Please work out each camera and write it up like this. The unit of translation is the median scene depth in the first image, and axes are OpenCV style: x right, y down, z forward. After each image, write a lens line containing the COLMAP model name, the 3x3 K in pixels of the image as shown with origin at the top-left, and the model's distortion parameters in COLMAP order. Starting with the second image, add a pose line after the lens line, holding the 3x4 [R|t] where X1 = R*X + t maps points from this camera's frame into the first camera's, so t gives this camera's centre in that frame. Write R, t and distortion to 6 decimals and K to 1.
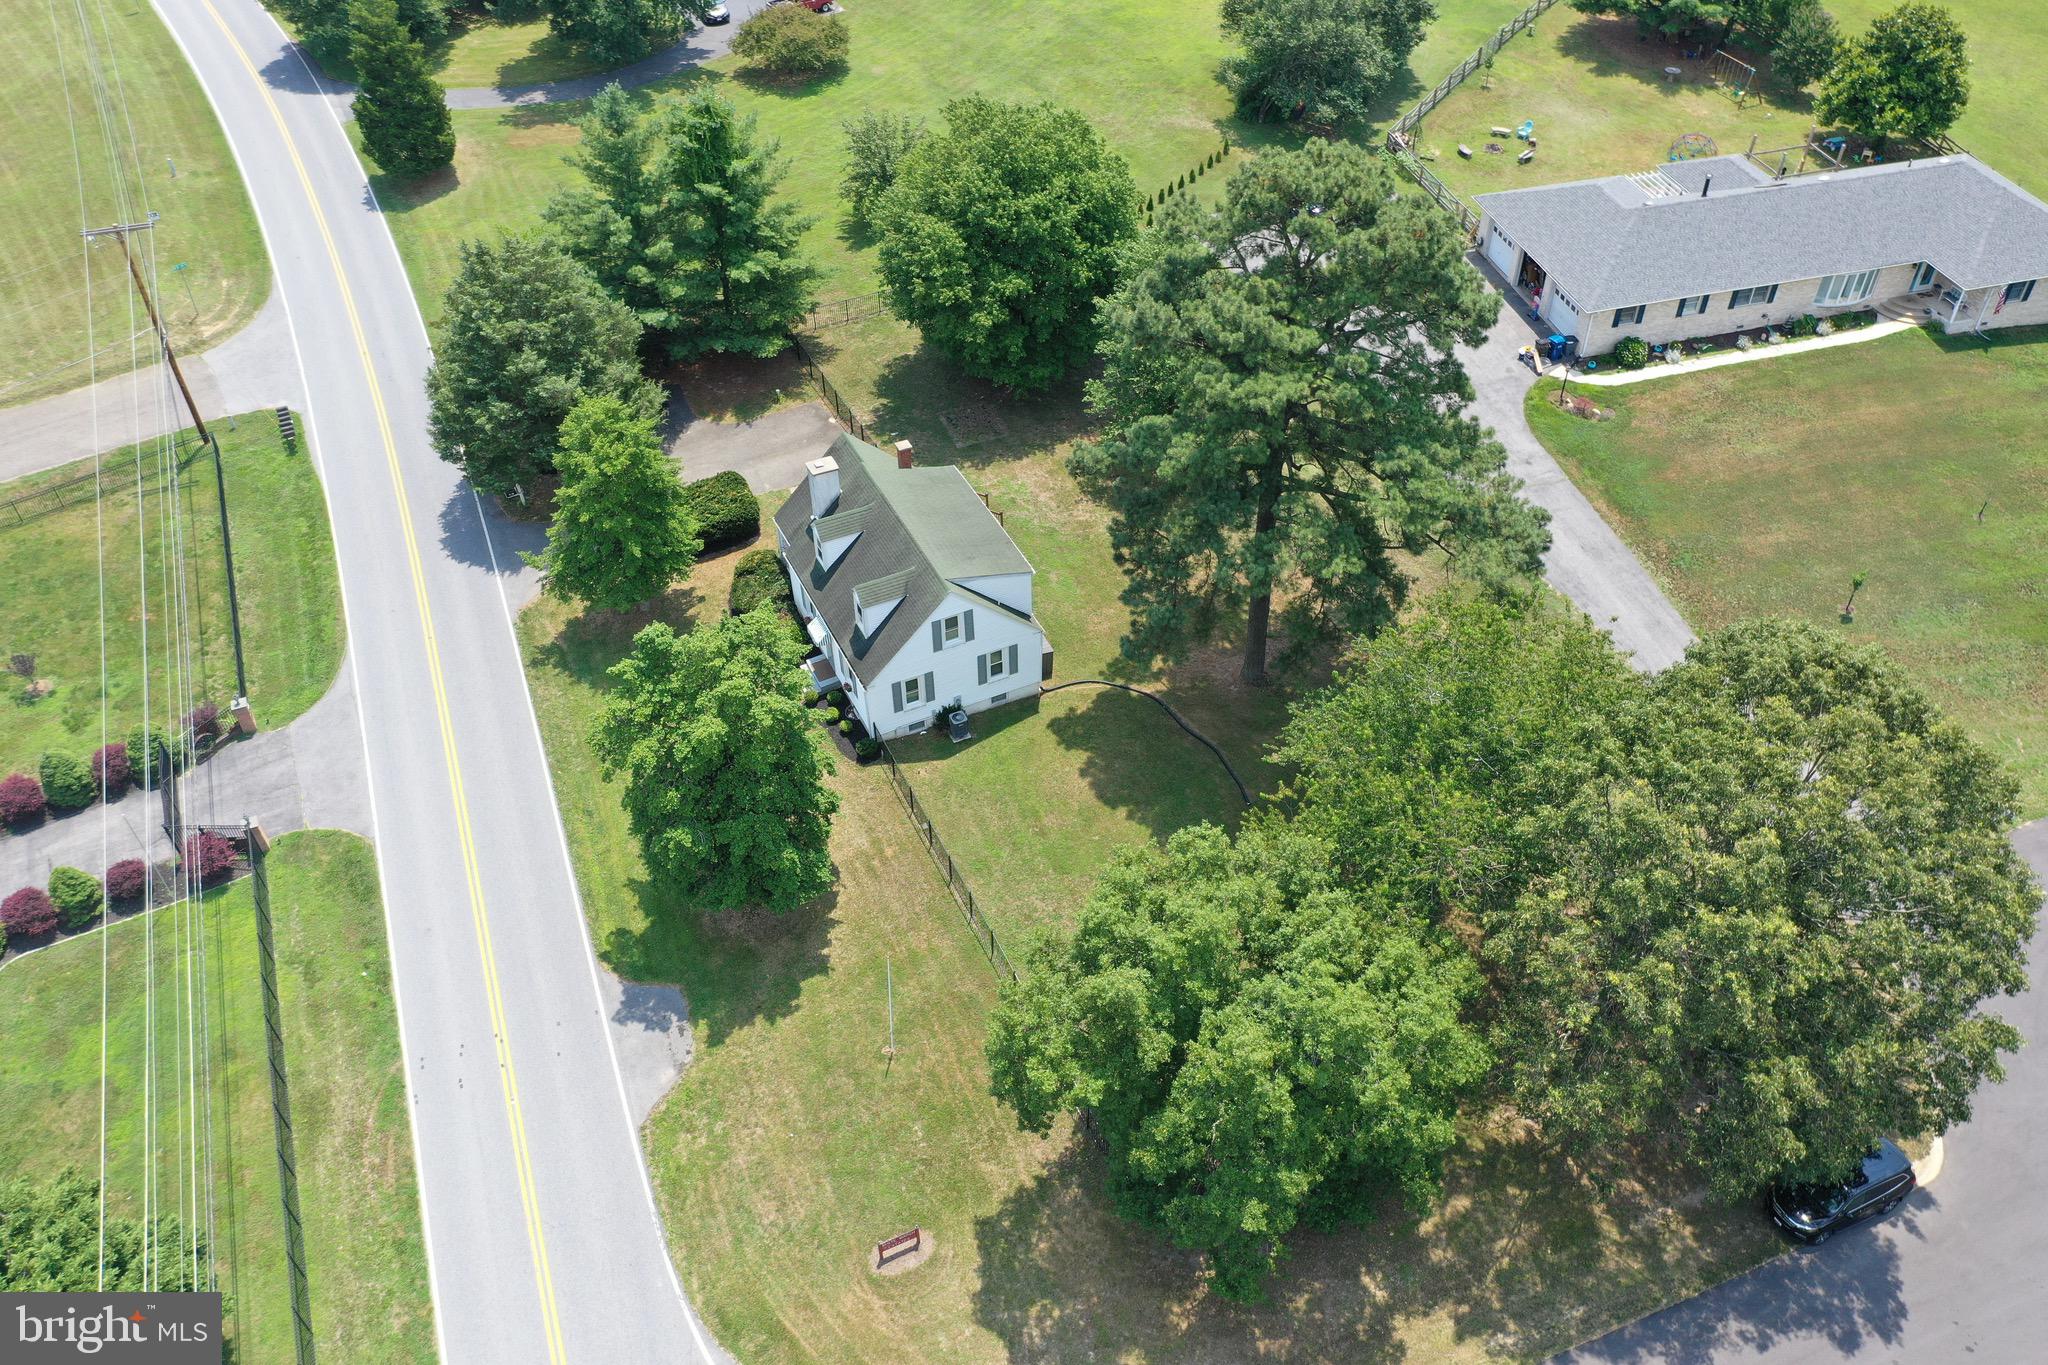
lens RADIAL K [[1608.9, 0, 1034.1], [0, 1608.9, 691.2], [0, 0, 1]] dist [-0.010401, -0.003057]
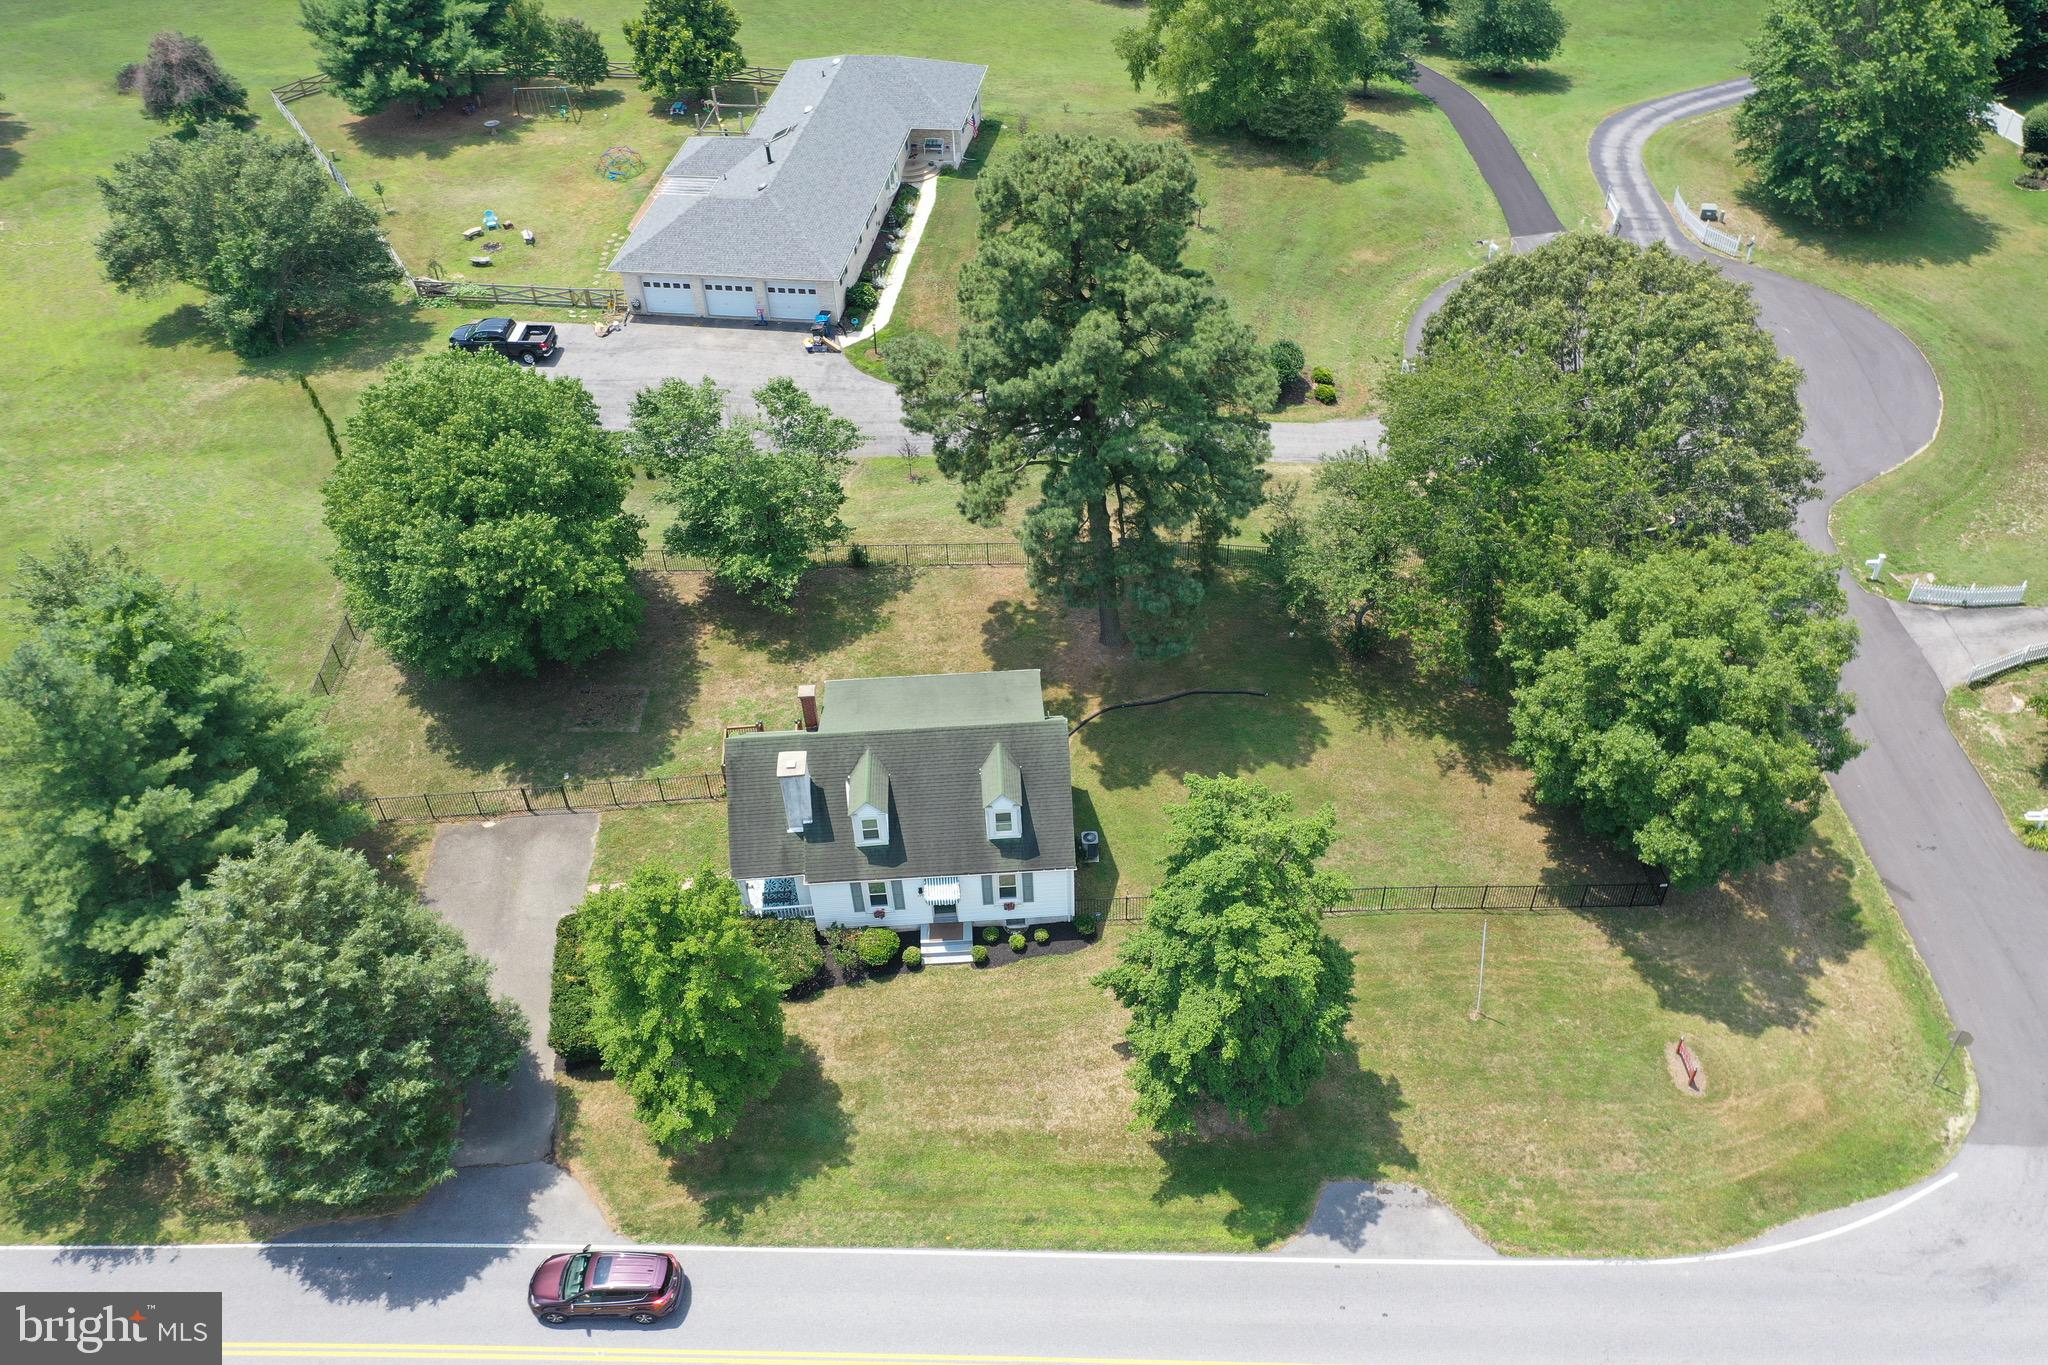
lens RADIAL K [[1608.9, 0, 1032.5], [0, 1608.9, 687.0], [0, 0, 1]] dist [-0.010401, -0.003057]
pose [[0.389236, -0.623524, 0.678021, -0.739223], [0.653344, 0.705754, 0.273958, -0.373754], [-0.649335, 0.336347, 0.682081, 0.409111]]
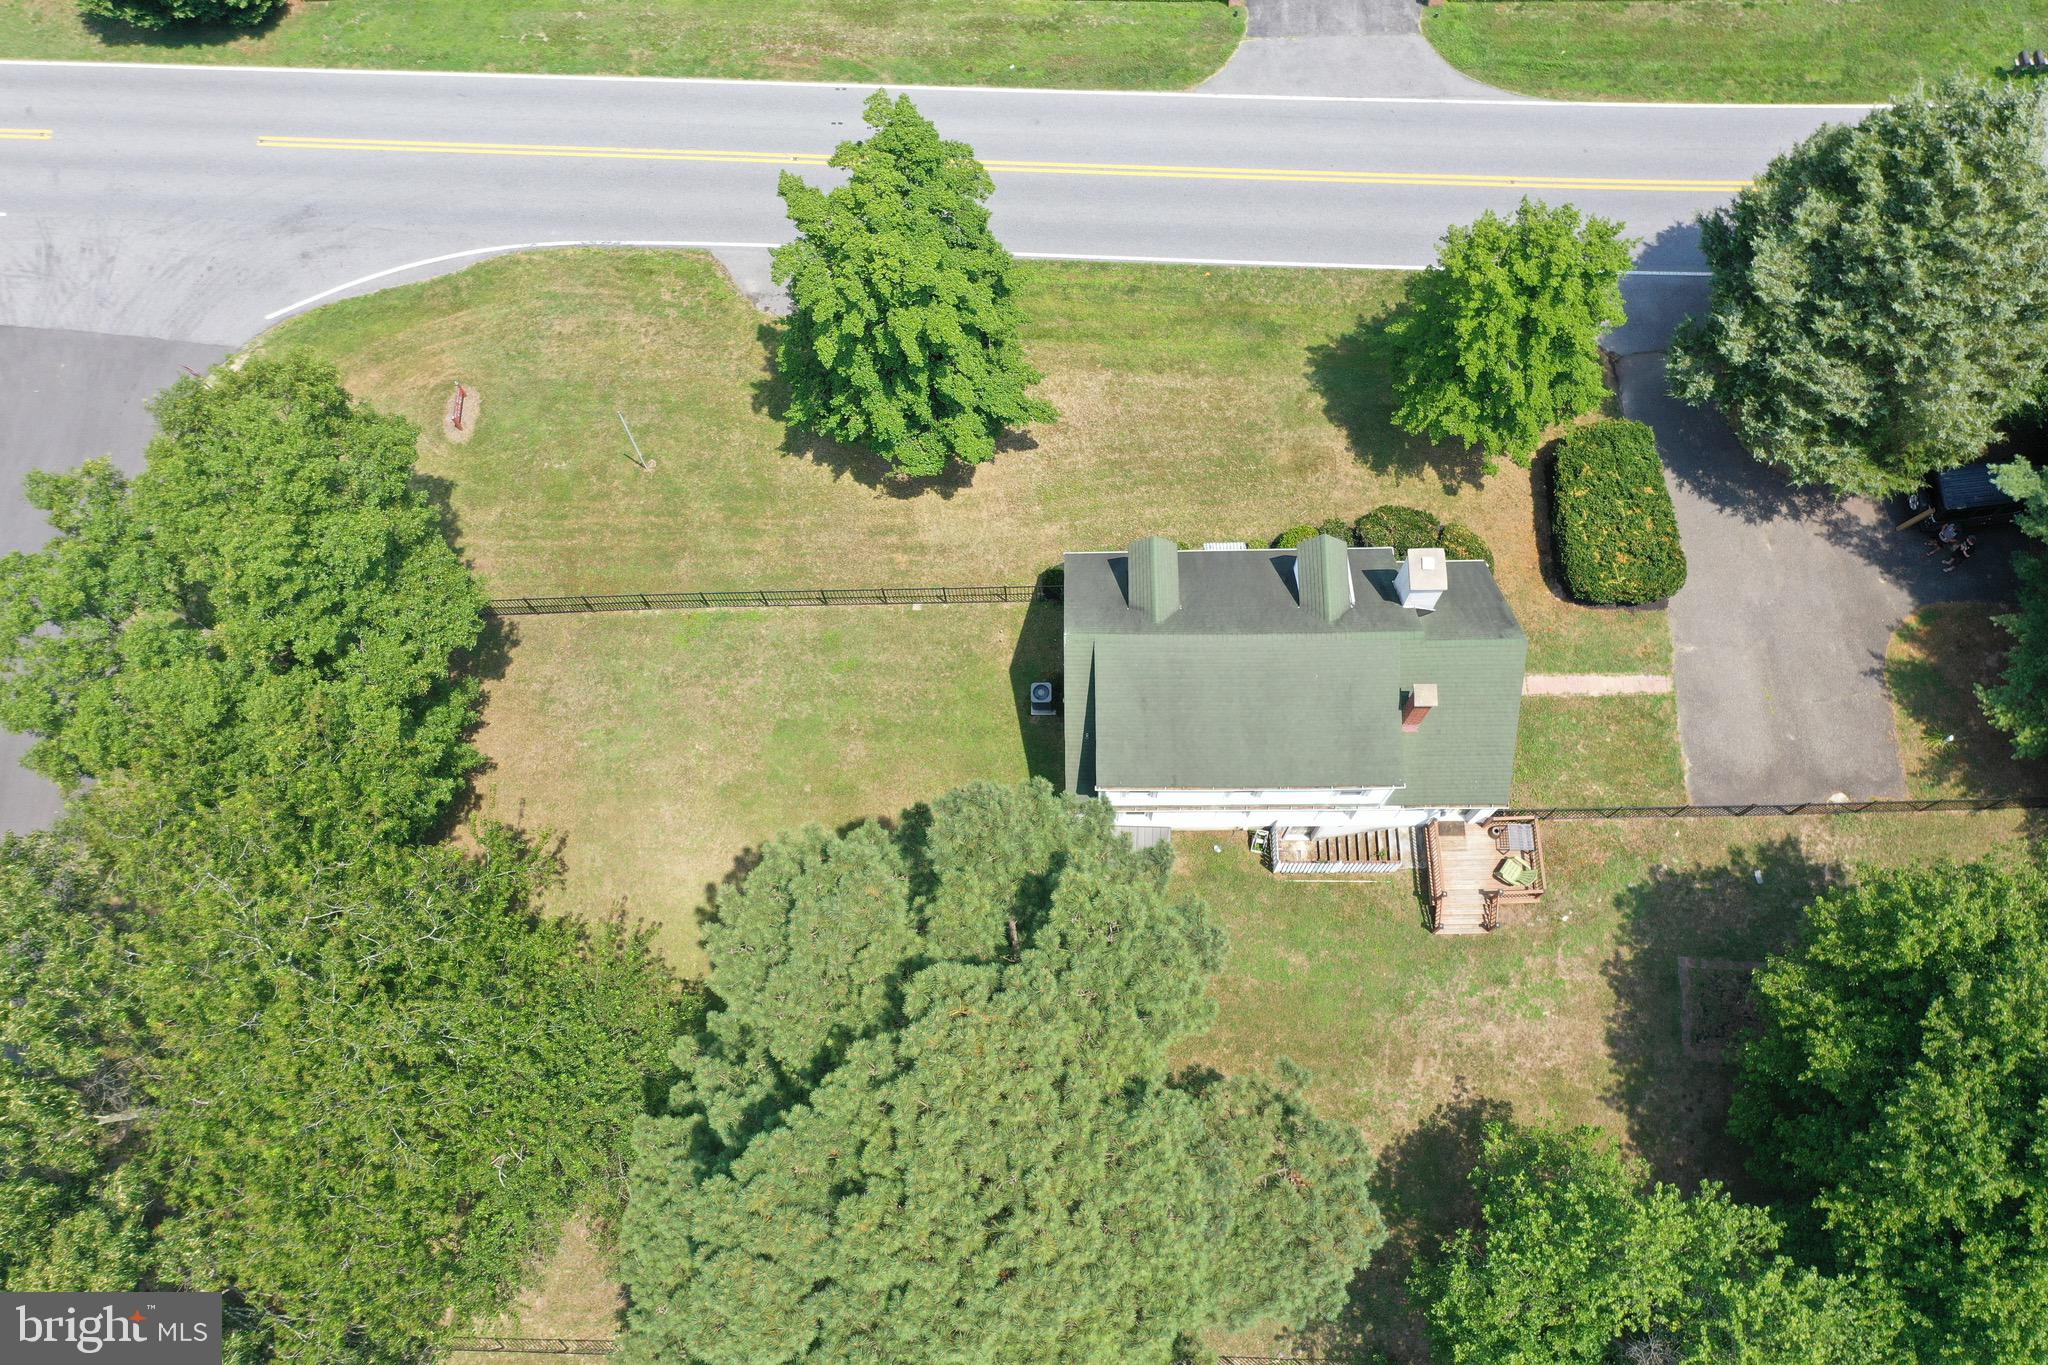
lens RADIAL K [[1608.9, 0, 1019.7], [0, 1608.9, 696.4], [0, 0, 1]] dist [-0.010401, -0.003057]
pose [[-0.434459, 0.866244, -0.246710, 0.163832], [-0.588416, -0.065595, 0.805893, -0.666567], [0.681918, 0.495296, 0.538210, 0.686072]]
